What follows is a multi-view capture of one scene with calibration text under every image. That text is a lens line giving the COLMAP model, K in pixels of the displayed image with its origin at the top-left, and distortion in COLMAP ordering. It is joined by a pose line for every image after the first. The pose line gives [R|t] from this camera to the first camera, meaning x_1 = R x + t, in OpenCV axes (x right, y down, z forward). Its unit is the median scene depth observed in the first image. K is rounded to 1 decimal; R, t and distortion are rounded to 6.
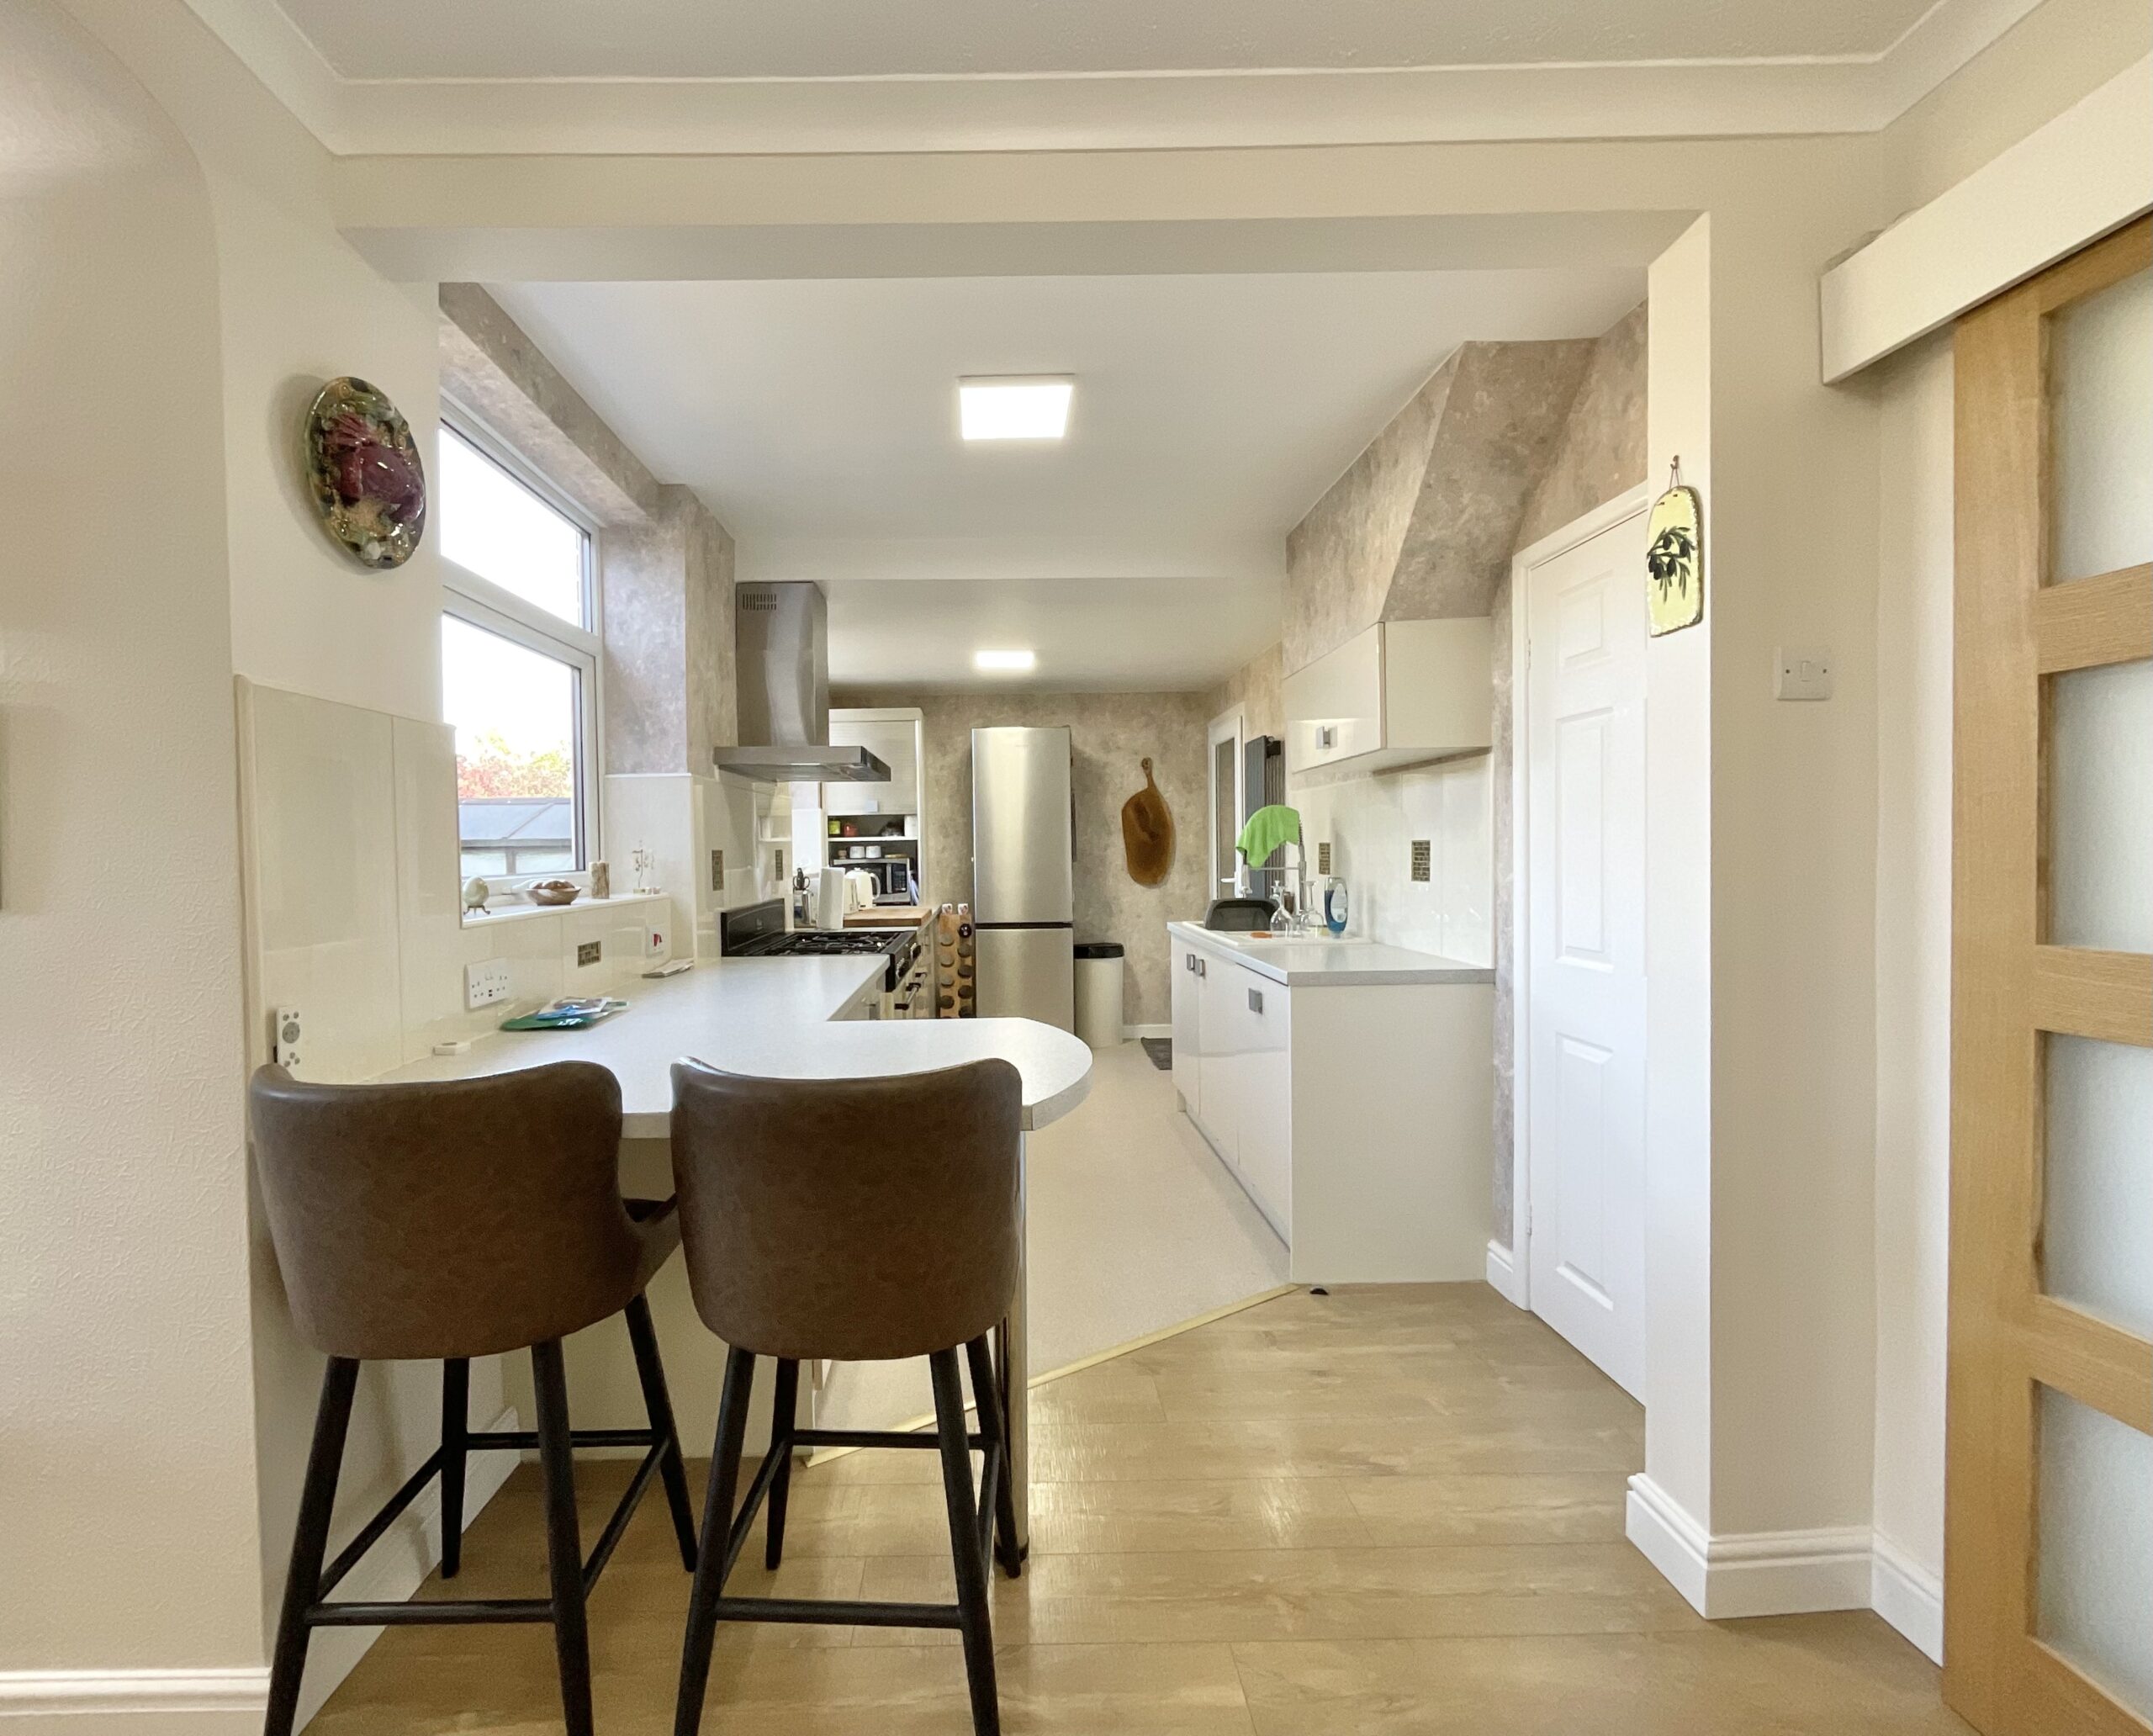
lens RADIAL K [[942.8, 0, 1003.9], [0, 942.8, 879.1], [0, 0, 1]] dist [-0.001724, 0.002087]
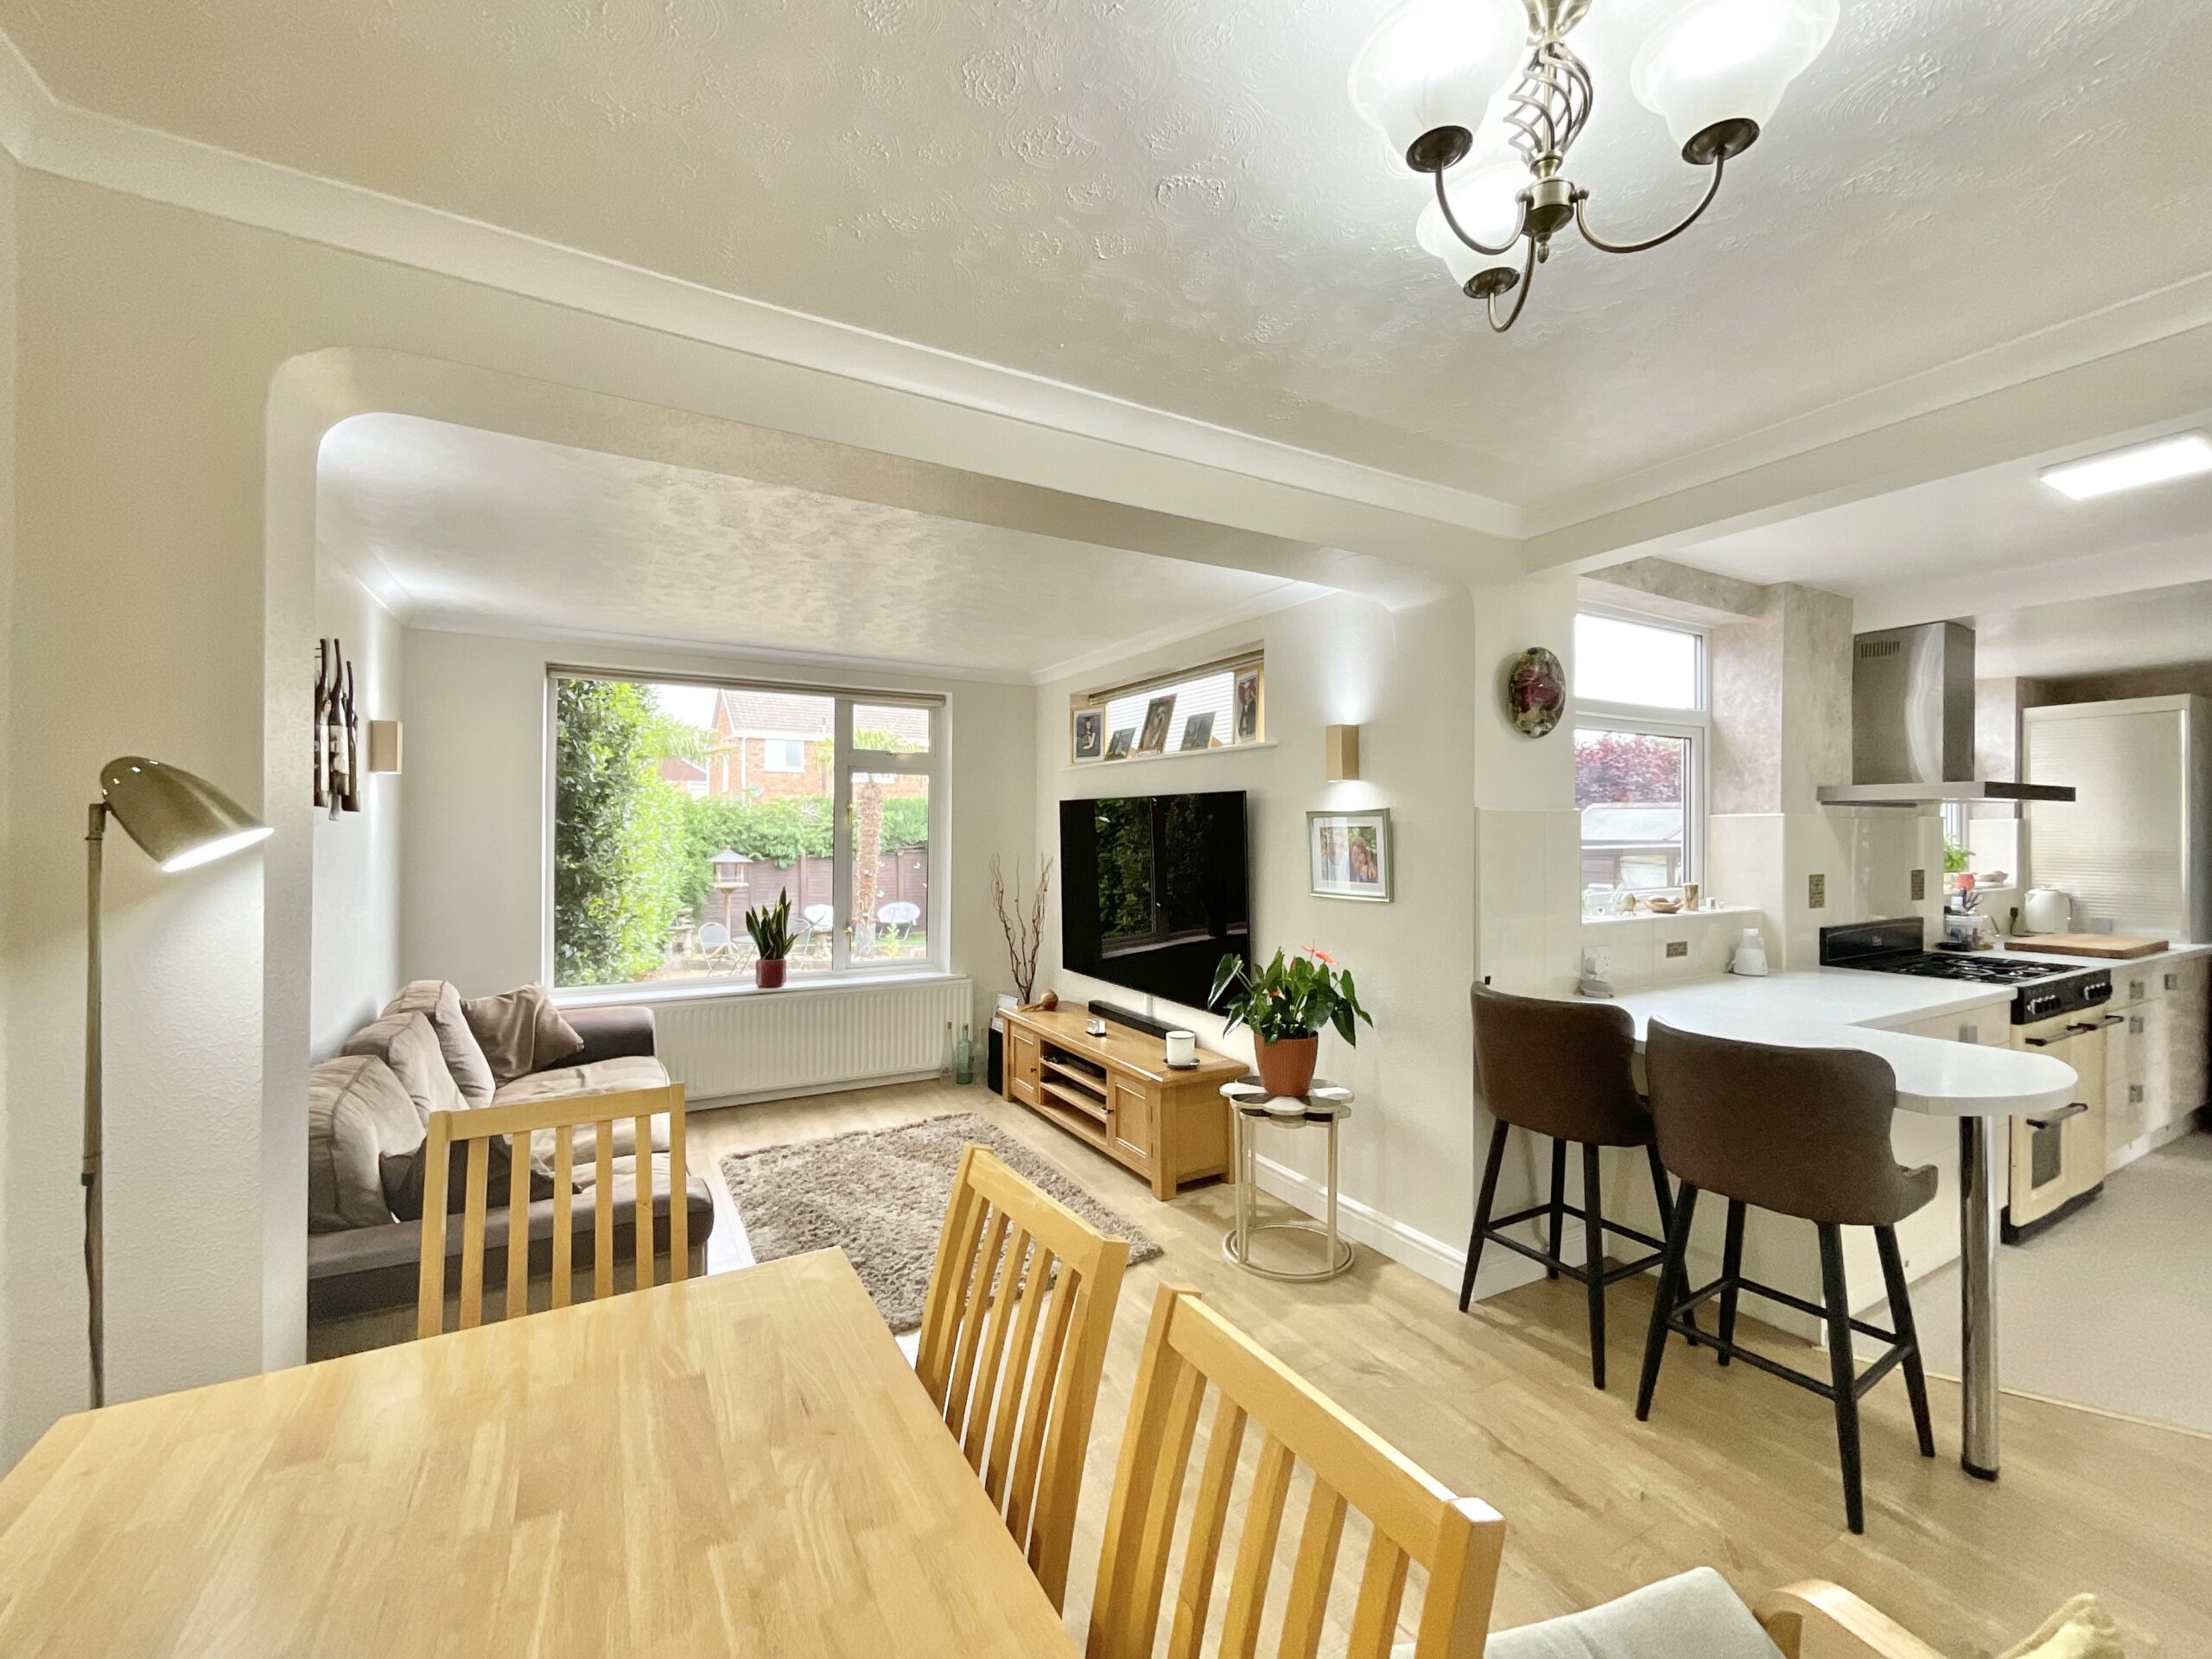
lens RADIAL K [[903.5, 0, 1103.6], [0, 903.5, 836.8], [0, 0, 1]] dist [0.002752, -0.001780]
pose [[0.476726, 0.021216, -0.878796, 0.291056], [-0.037275, 0.999297, 0.003905, -0.053972], [0.878261, 0.030896, 0.477182, -0.353819]]
